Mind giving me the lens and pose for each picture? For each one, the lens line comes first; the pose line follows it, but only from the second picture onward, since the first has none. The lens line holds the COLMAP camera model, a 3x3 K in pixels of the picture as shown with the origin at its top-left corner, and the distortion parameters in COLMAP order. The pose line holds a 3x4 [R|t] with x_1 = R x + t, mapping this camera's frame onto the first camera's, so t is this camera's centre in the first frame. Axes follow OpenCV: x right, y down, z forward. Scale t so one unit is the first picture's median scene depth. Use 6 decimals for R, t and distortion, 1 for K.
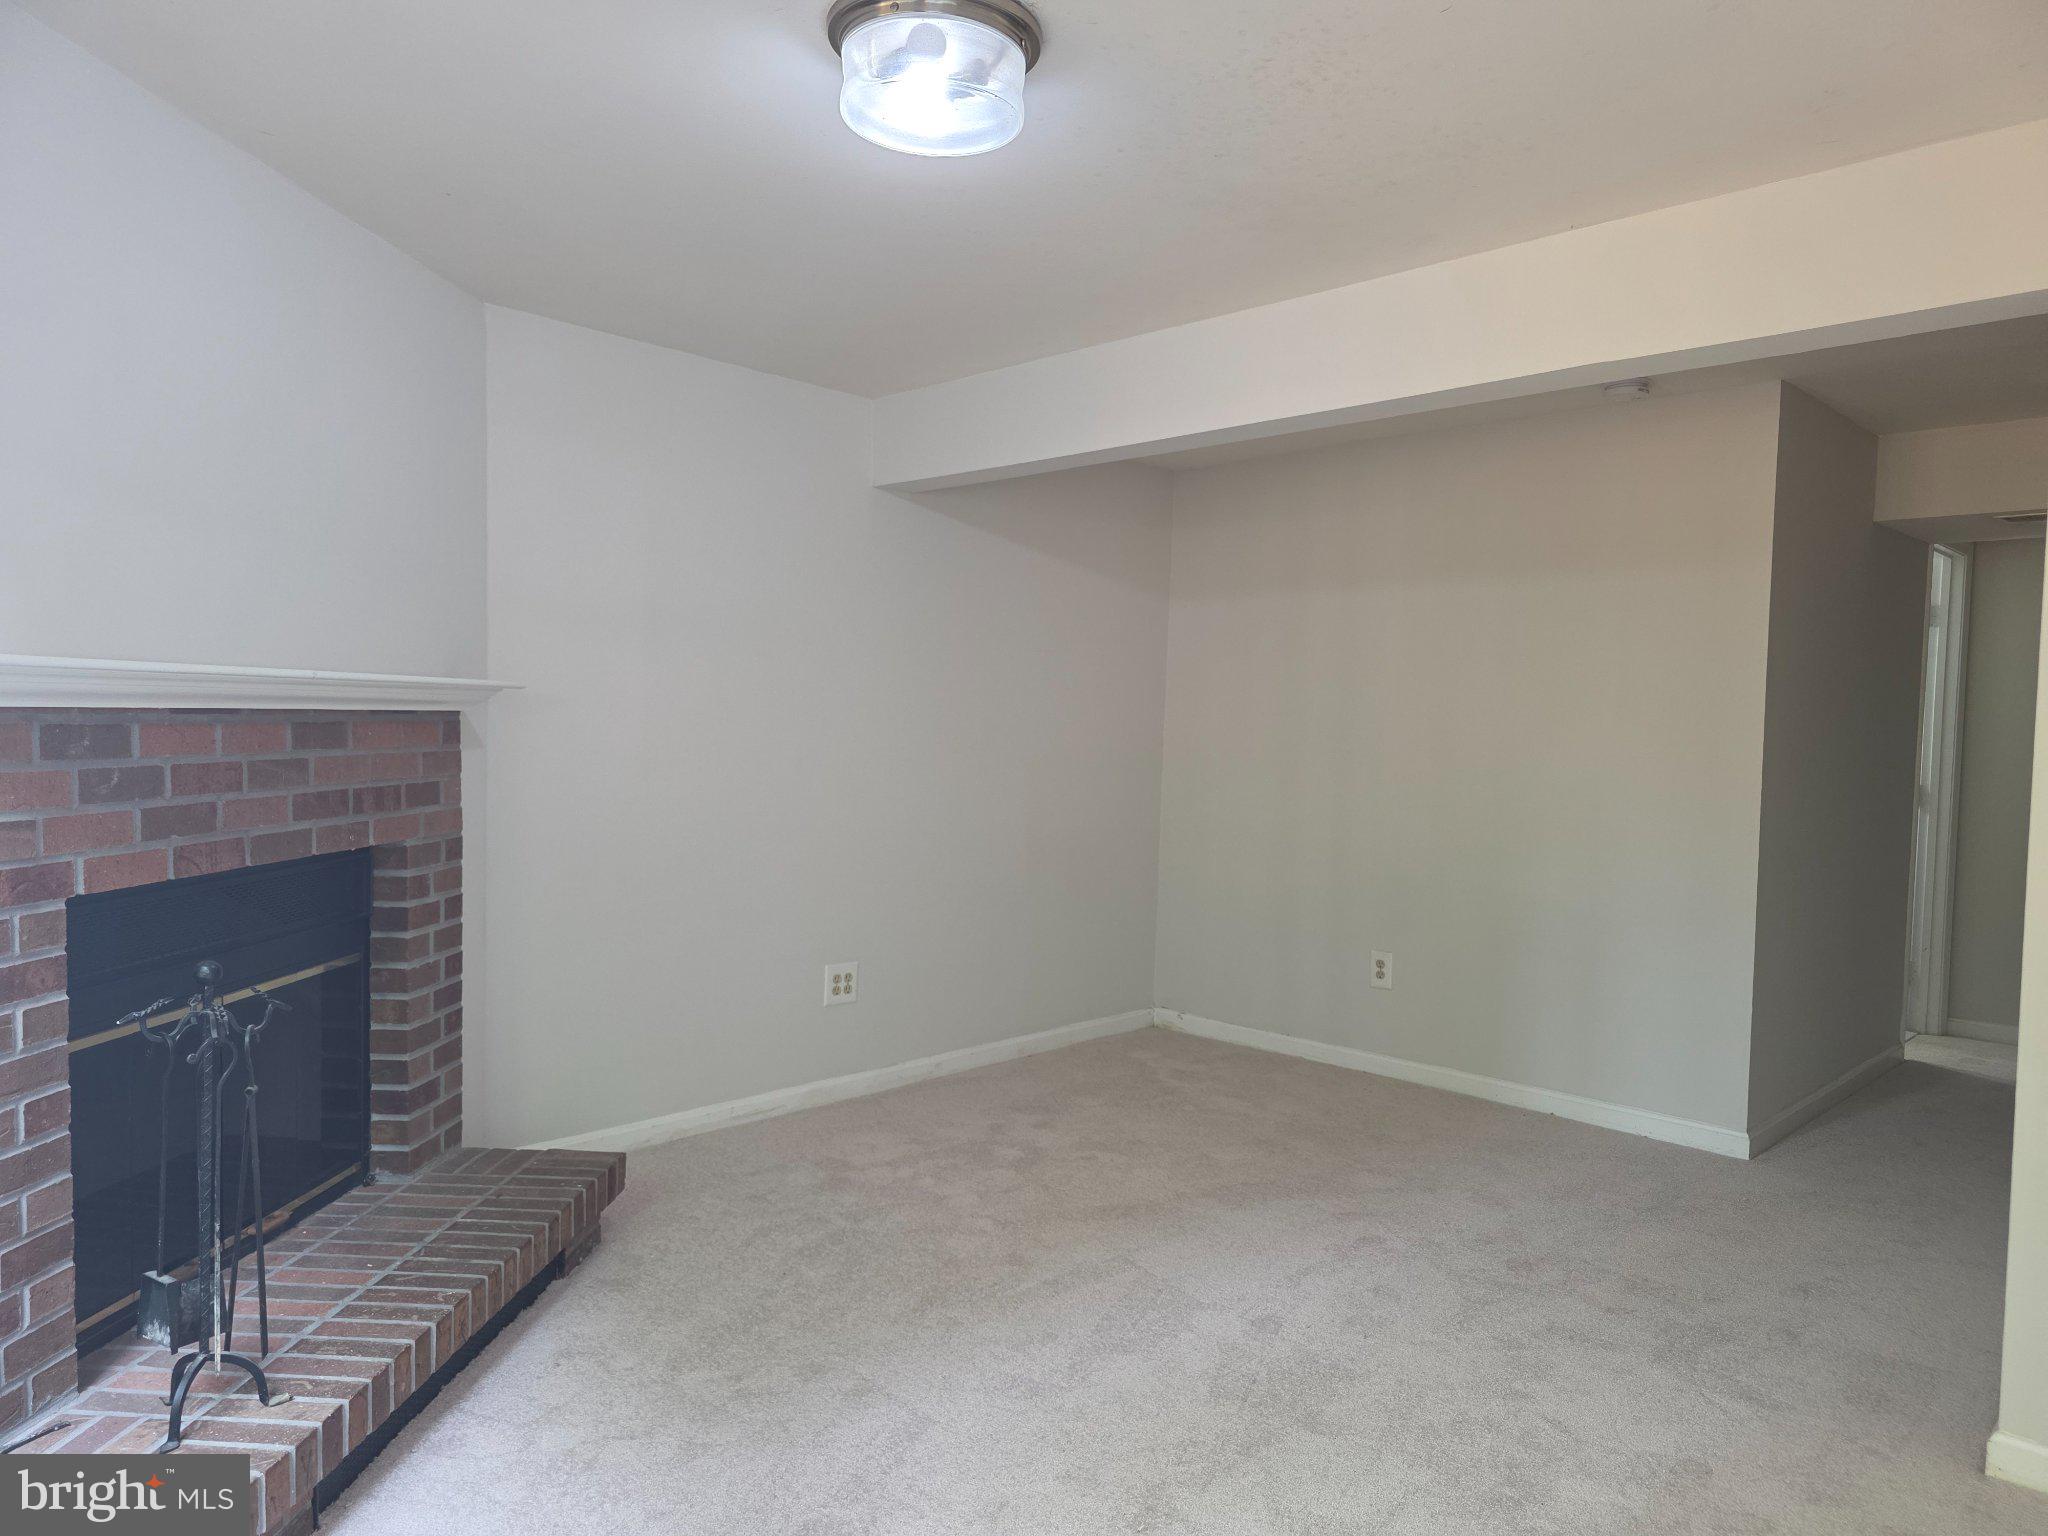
lens RADIAL K [[1375.9, 0, 1038.5], [0, 1375.9, 780.7], [0, 0, 1]] dist [0.061371, -0.063120]
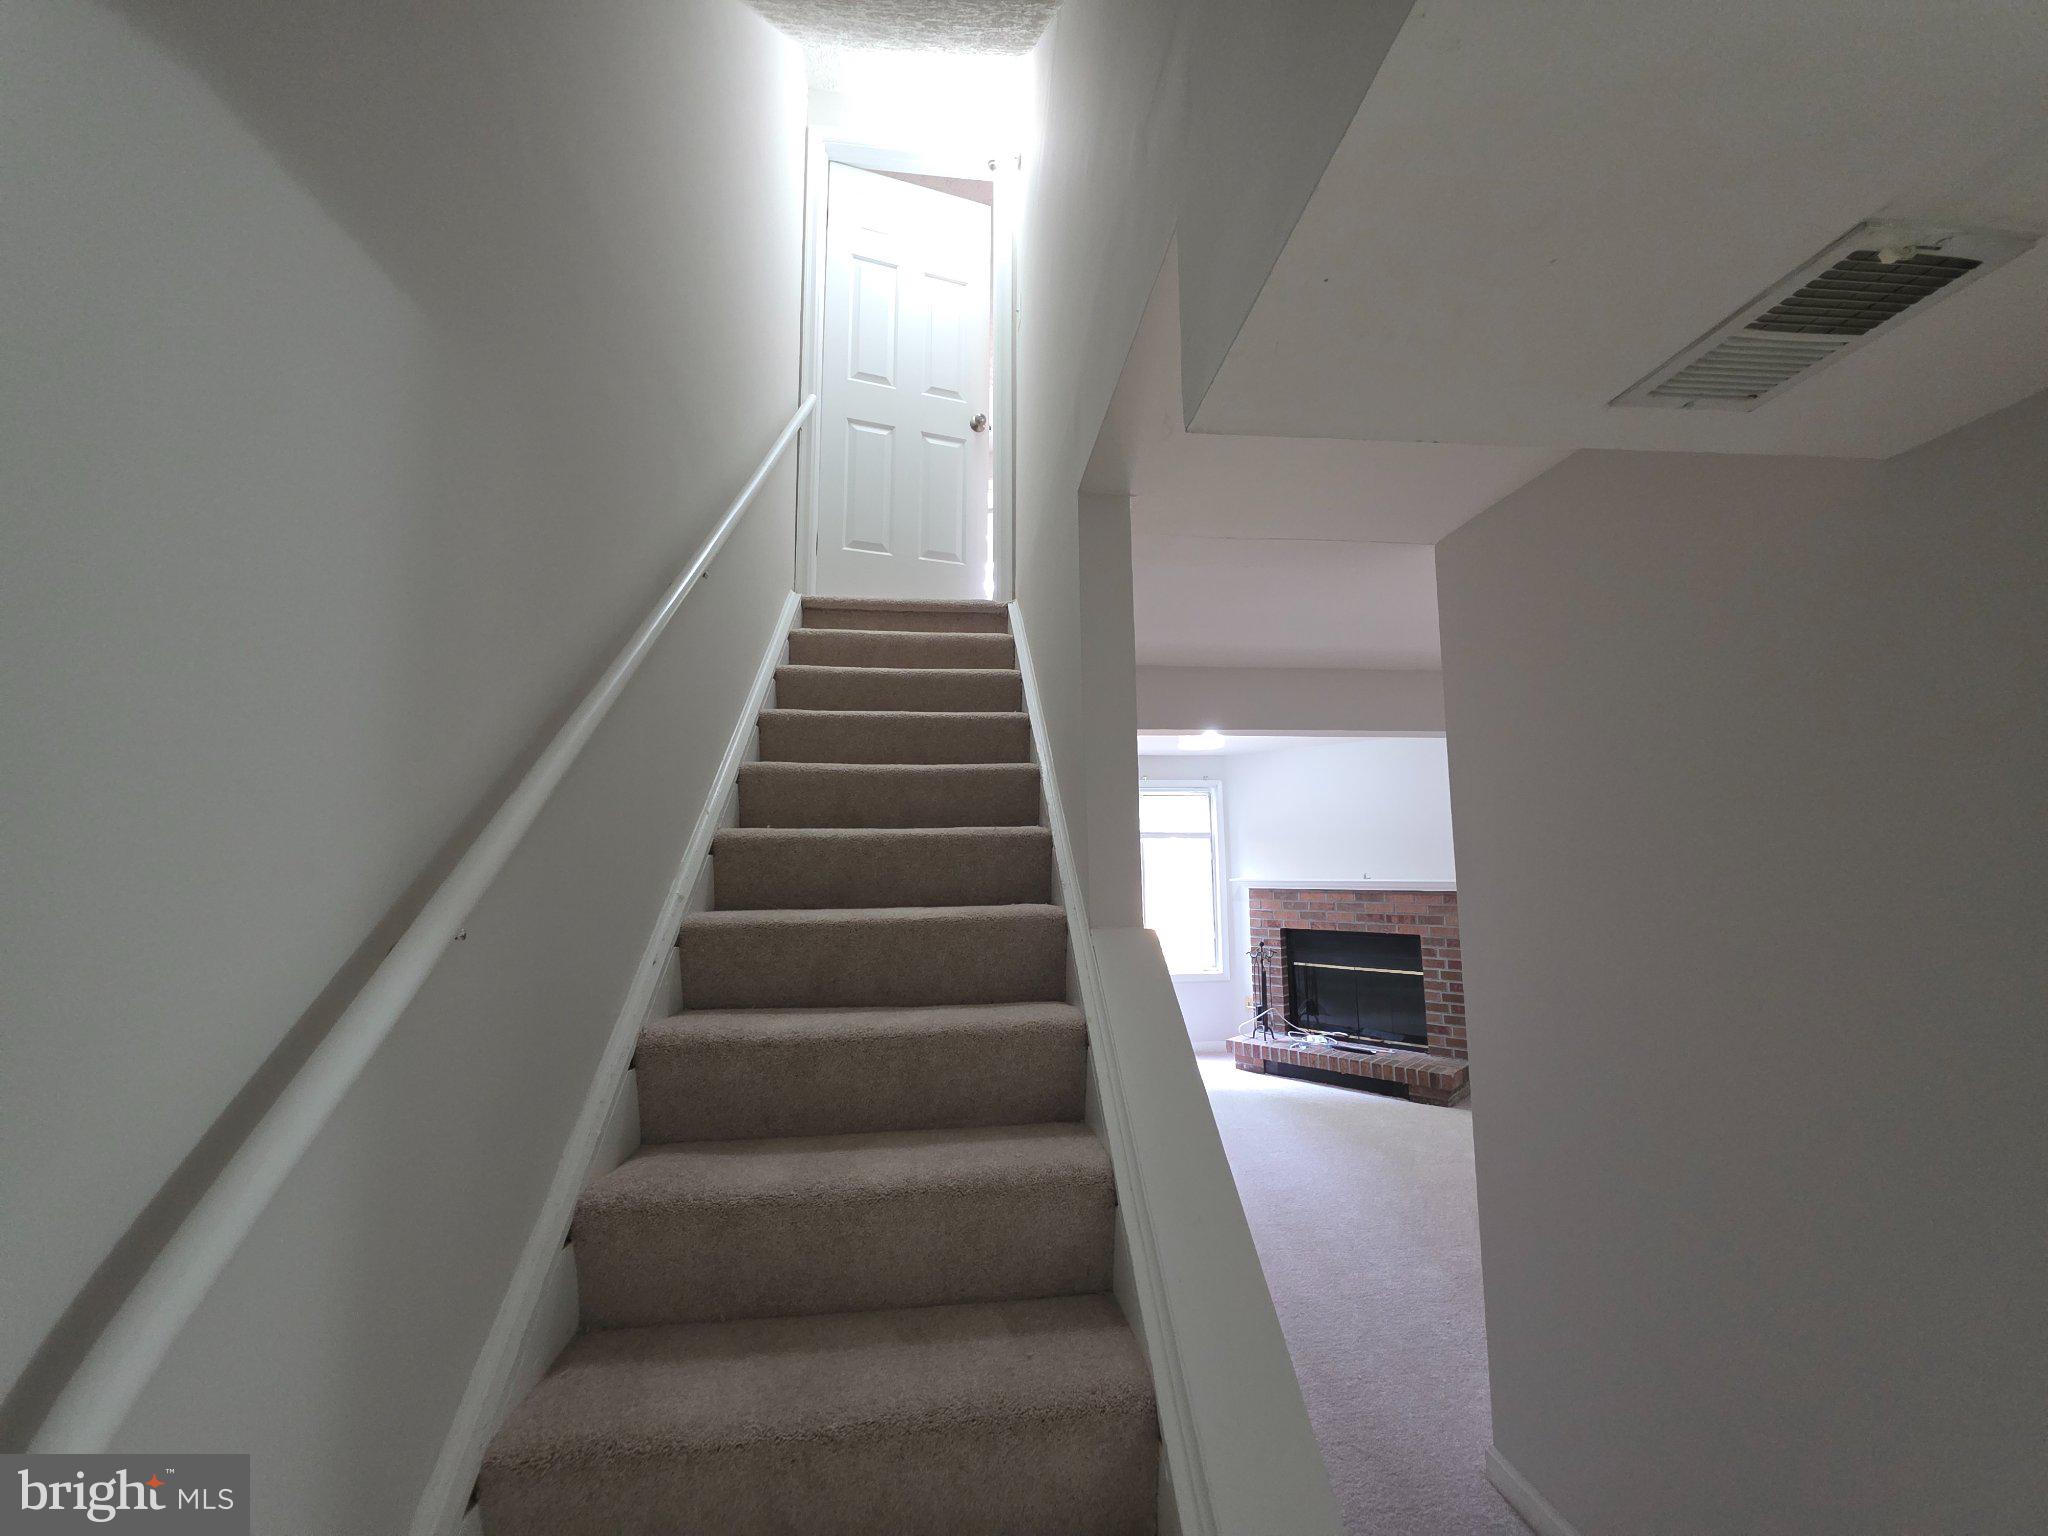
lens RADIAL K [[811.1, 0, 1024.8], [0, 811.1, 760.4], [0, 0, 1]] dist [0.003583, -0.005363]
pose [[-0.640400, -0.117079, -0.759065, 1.548278], [-0.044909, 0.992330, -0.115170, -0.096227], [0.766727, -0.039666, -0.640747, 1.588427]]
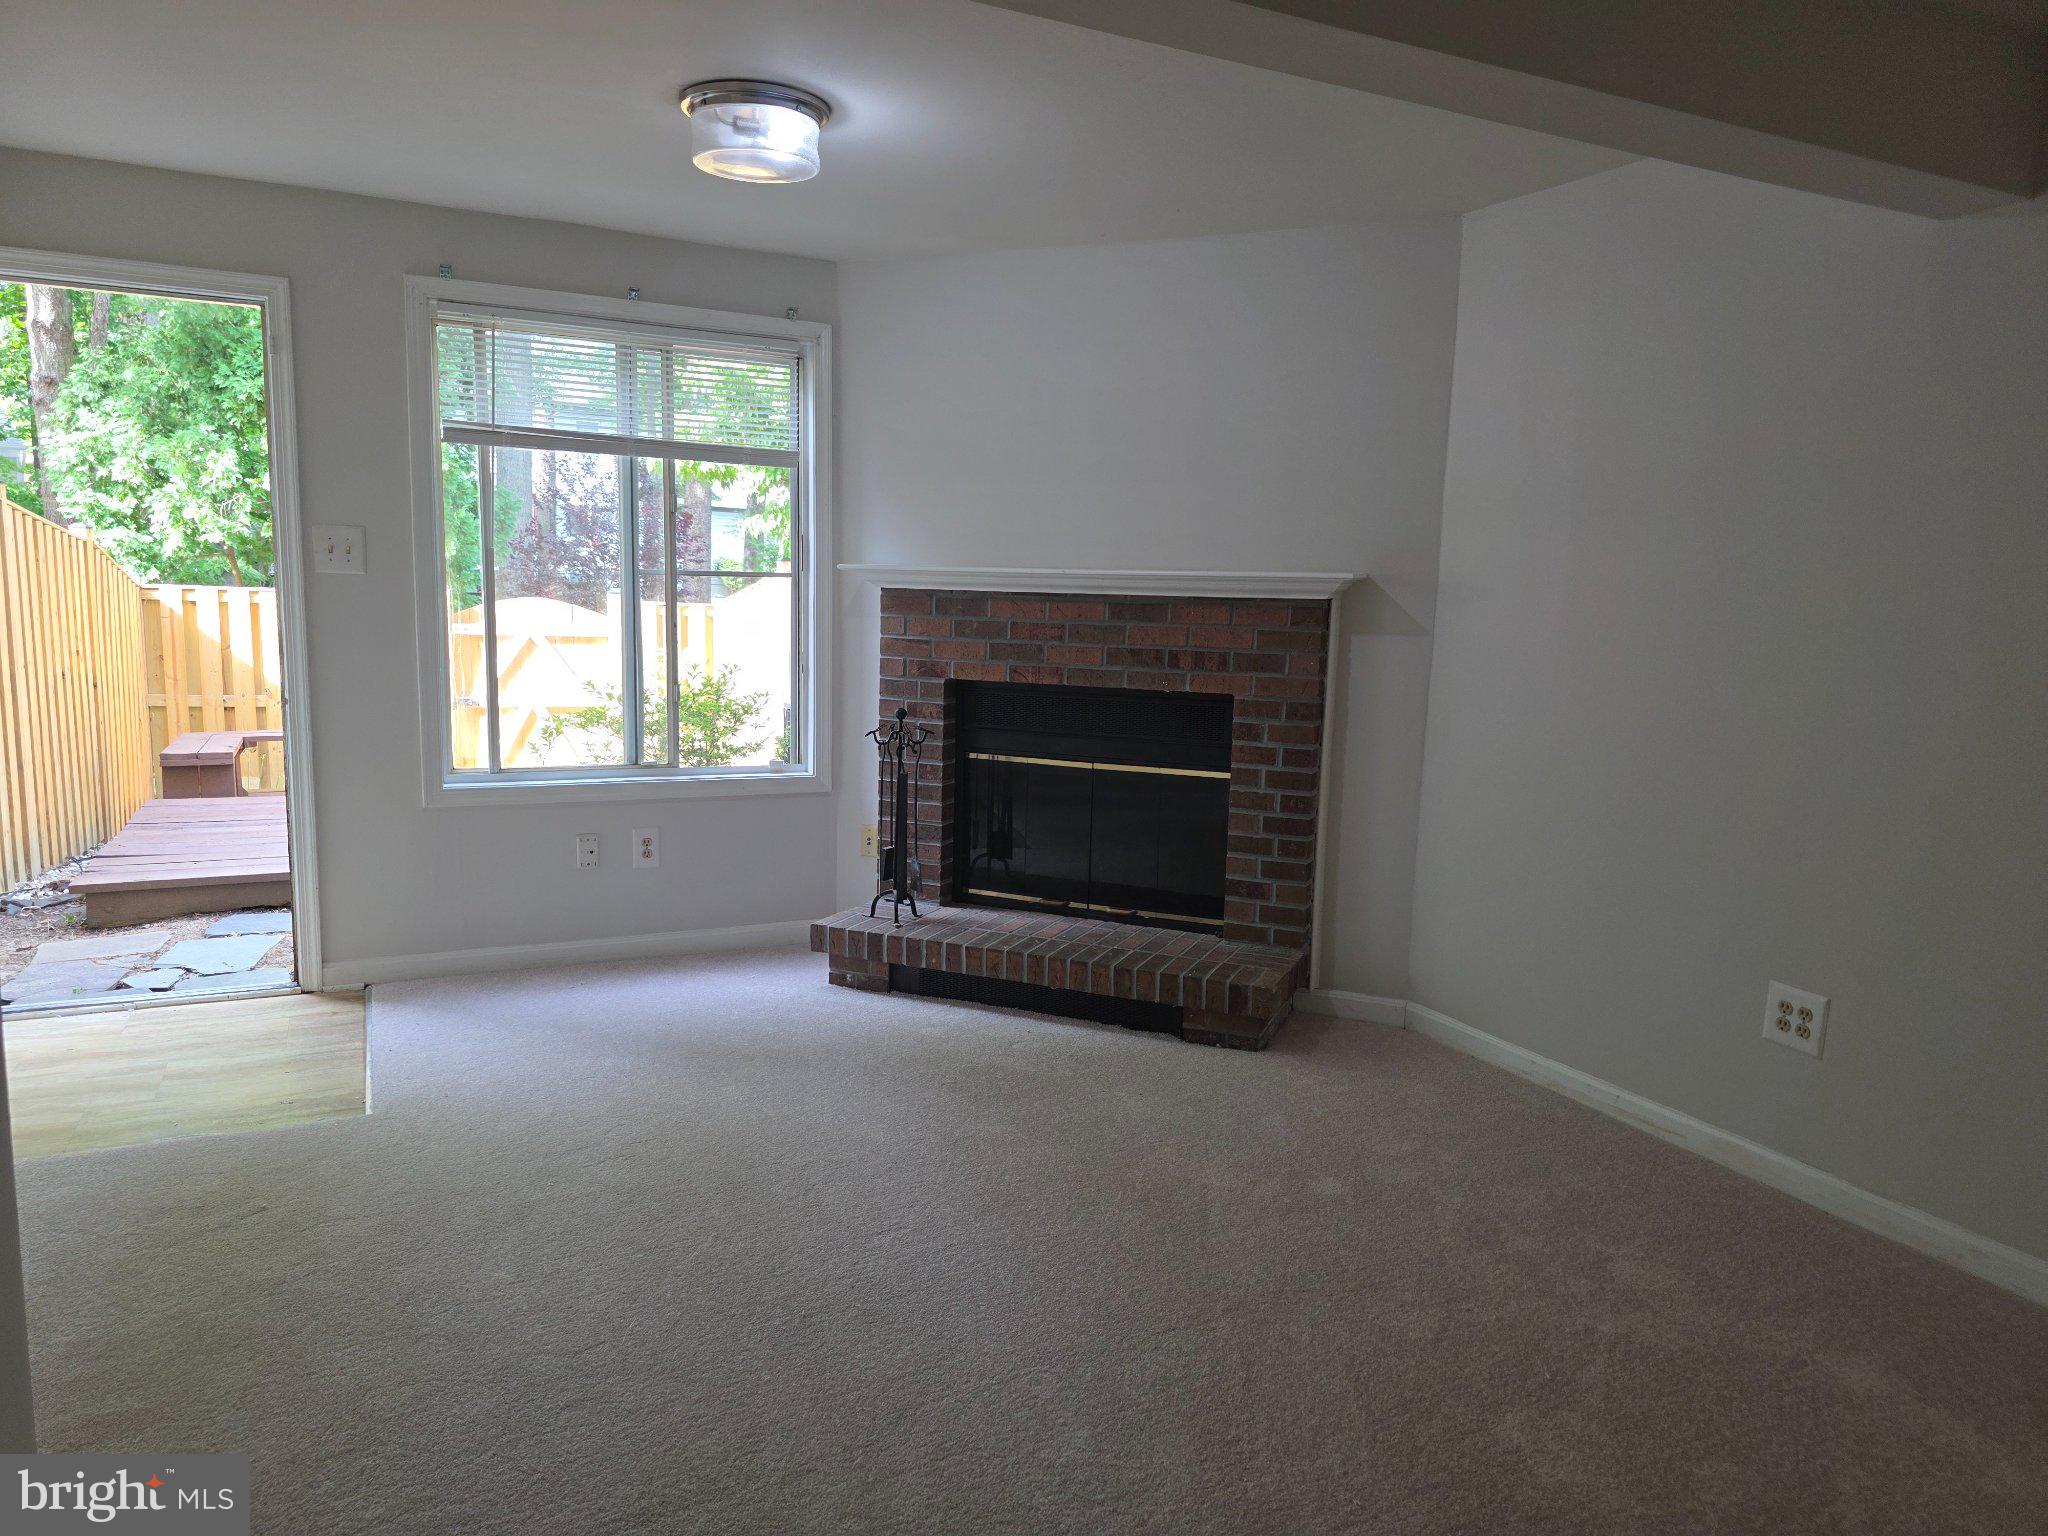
lens RADIAL K [[1375.9, 0, 1041.5], [0, 1375.9, 776.2], [0, 0, 1]] dist [0.061371, -0.063120]
pose [[-0.326850, 0.097956, -0.939986, 0.947781], [-0.082184, 0.987900, 0.131526, -0.043873], [0.941496, 0.120241, -0.314845, 1.351567]]
